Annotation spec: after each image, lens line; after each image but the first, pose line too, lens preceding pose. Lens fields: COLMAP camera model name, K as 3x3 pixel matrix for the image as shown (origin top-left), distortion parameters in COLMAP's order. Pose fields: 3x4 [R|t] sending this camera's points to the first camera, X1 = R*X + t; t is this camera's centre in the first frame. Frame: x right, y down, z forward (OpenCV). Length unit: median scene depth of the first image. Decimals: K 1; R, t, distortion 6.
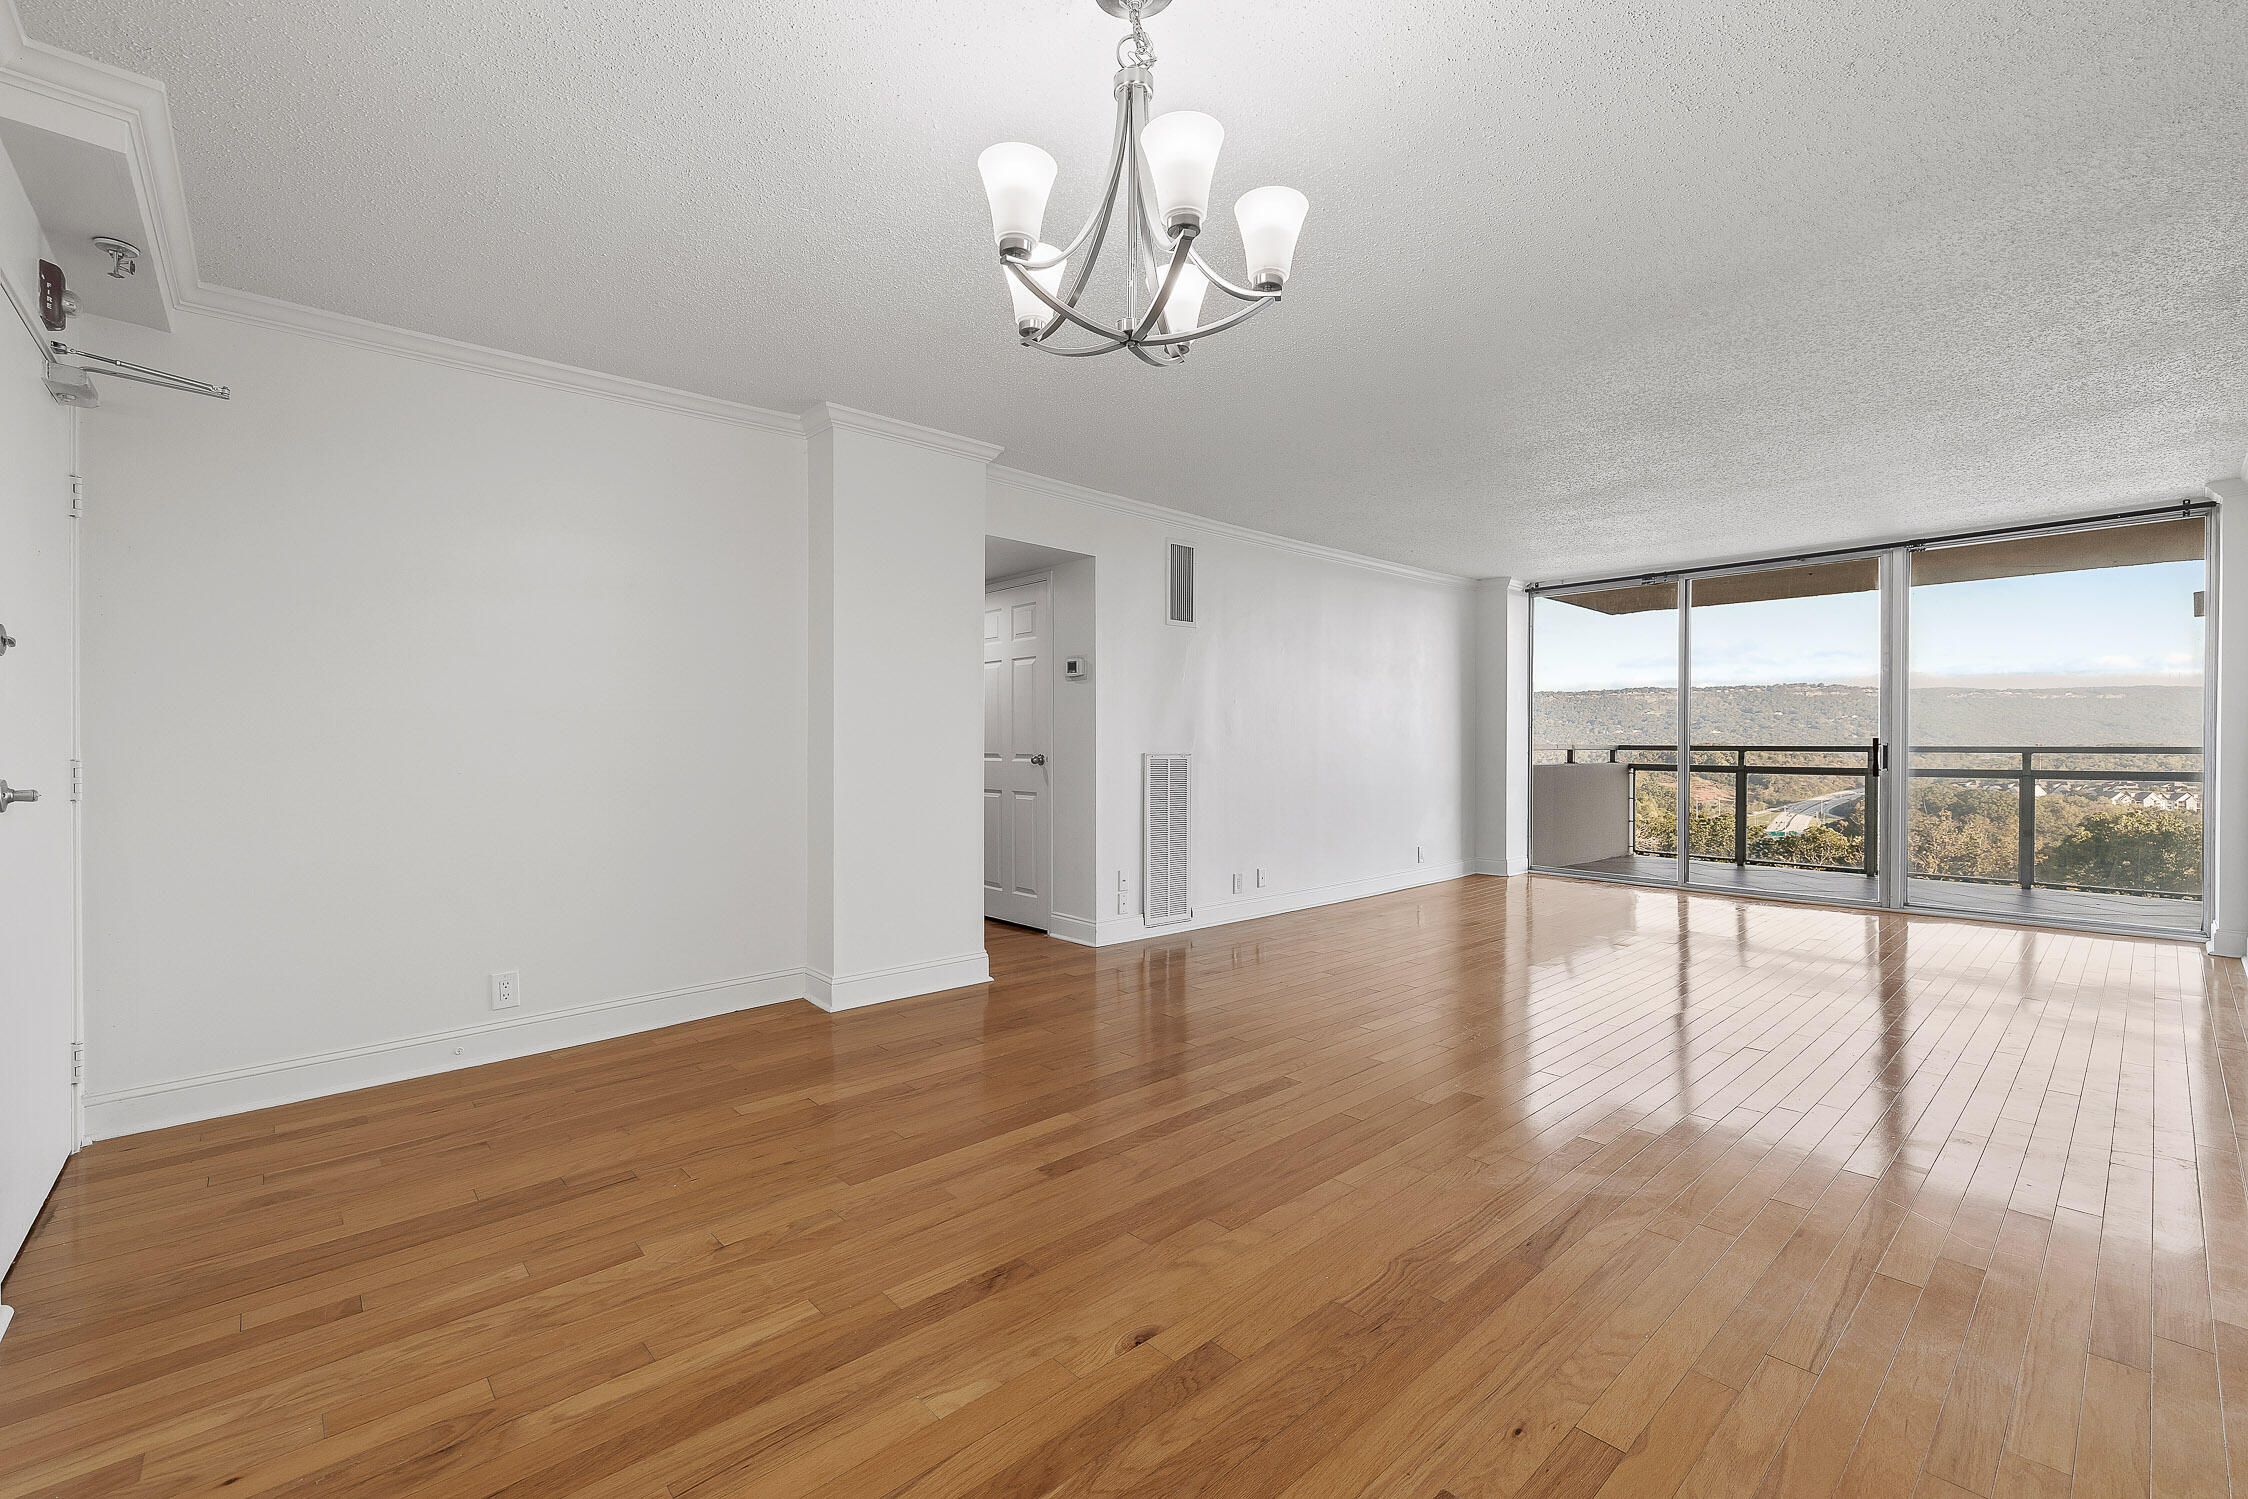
lens RADIAL K [[946.1, 0, 1126.3], [0, 946.1, 749.0], [0, 0, 1]] dist [-0.003148, 0.001368]
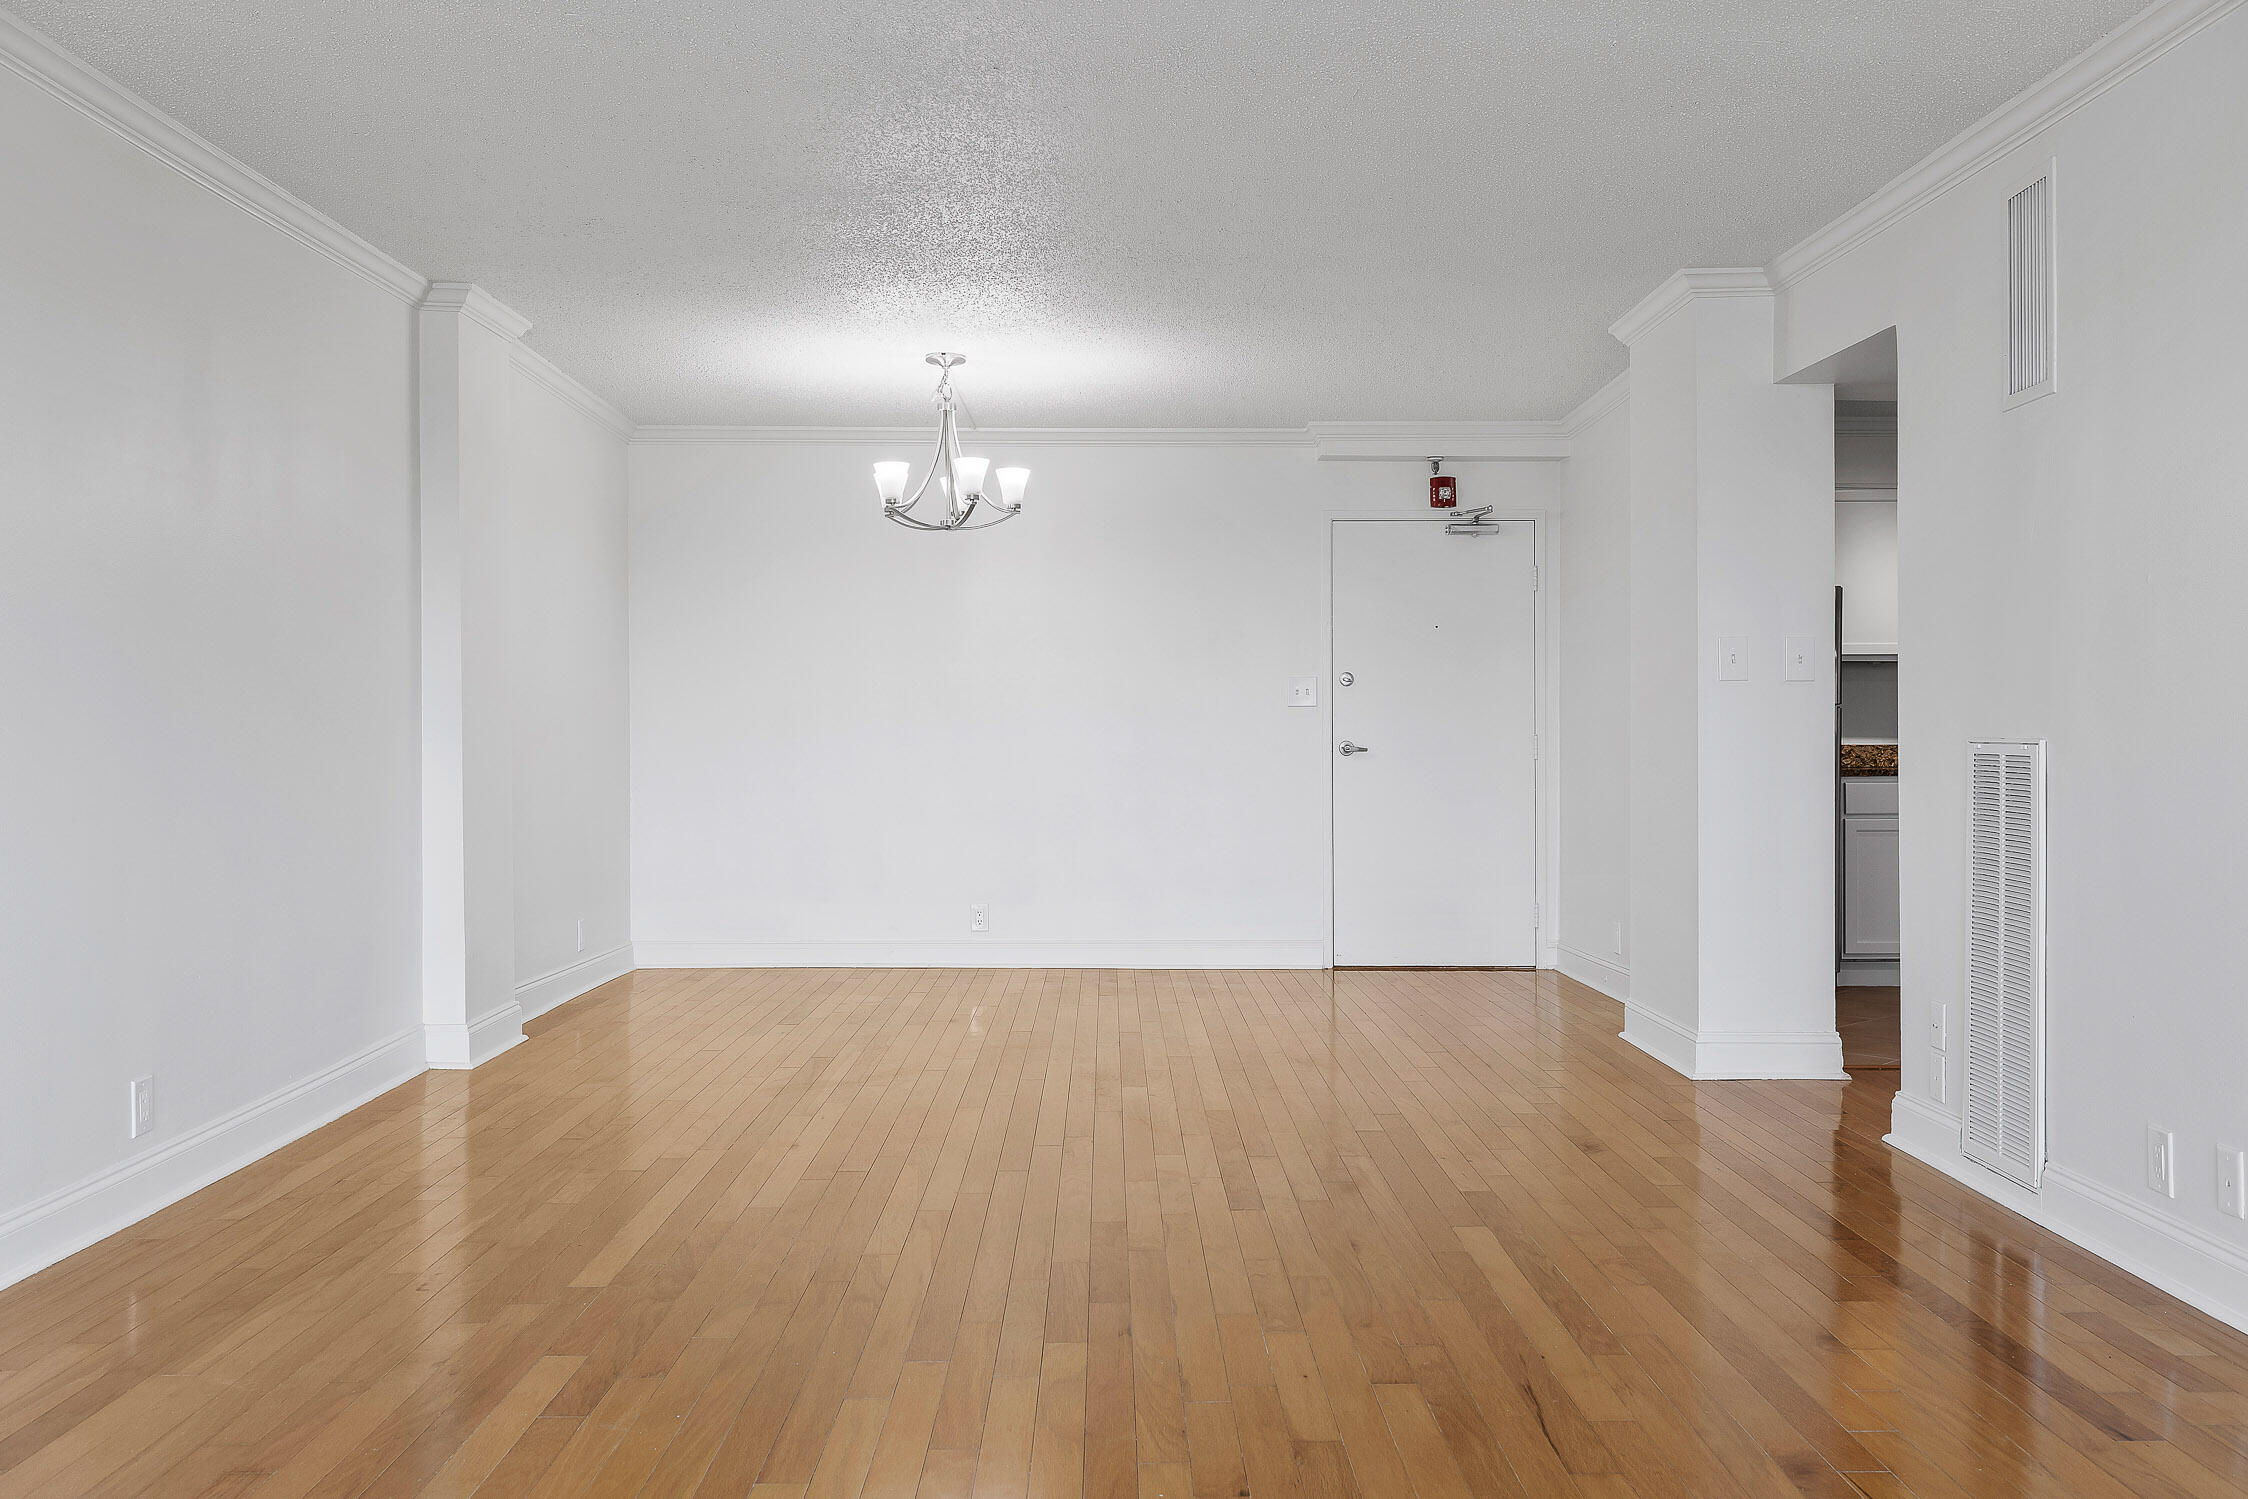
lens RADIAL K [[1863.6, 0, 1128.9], [0, 1863.6, 739.6], [0, 0, 1]] dist [-0.004166, 0.011537]
pose [[-0.662997, 0.001755, -0.748620, 1.562270], [-0.003632, 0.999978, 0.005561, 0.003174], [0.748613, 0.006406, -0.662976, 2.232508]]
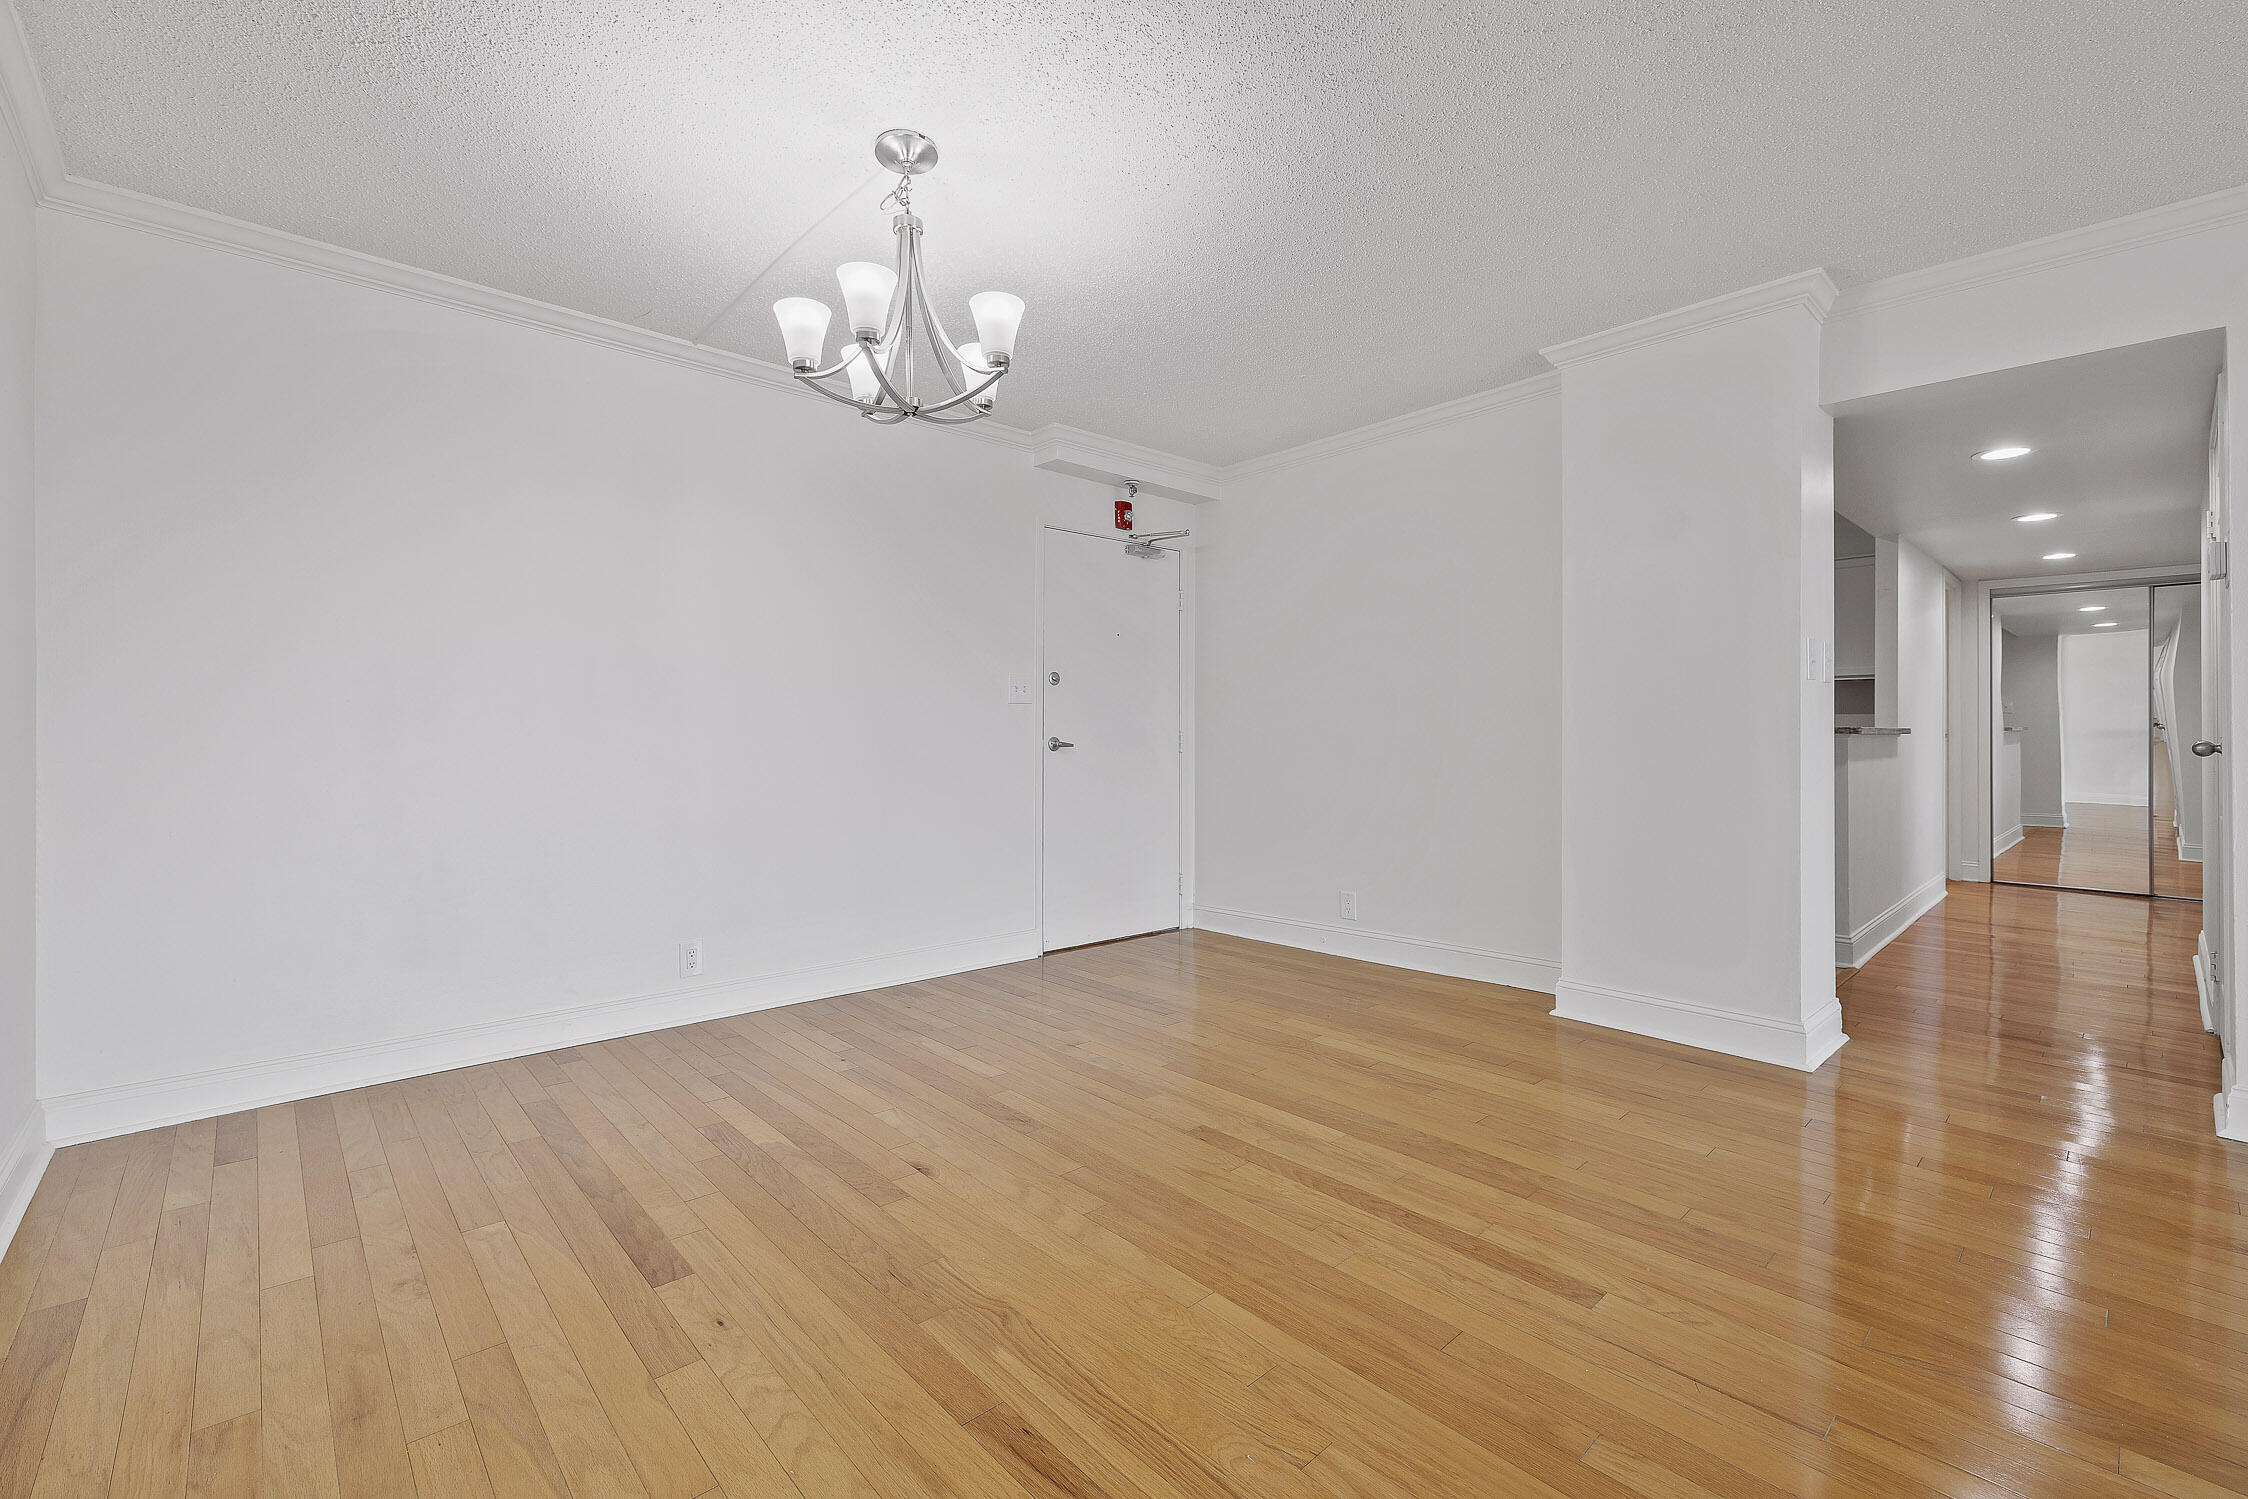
lens RADIAL K [[946.1, 0, 1106.0], [0, 946.1, 738.3], [0, 0, 1]] dist [-0.003148, 0.001368]
pose [[-0.008598, 0.004178, -0.999954, 0.751348], [-0.005406, 0.999976, 0.004224, 0.013719], [0.999948, 0.005442, -0.008576, 0.721583]]
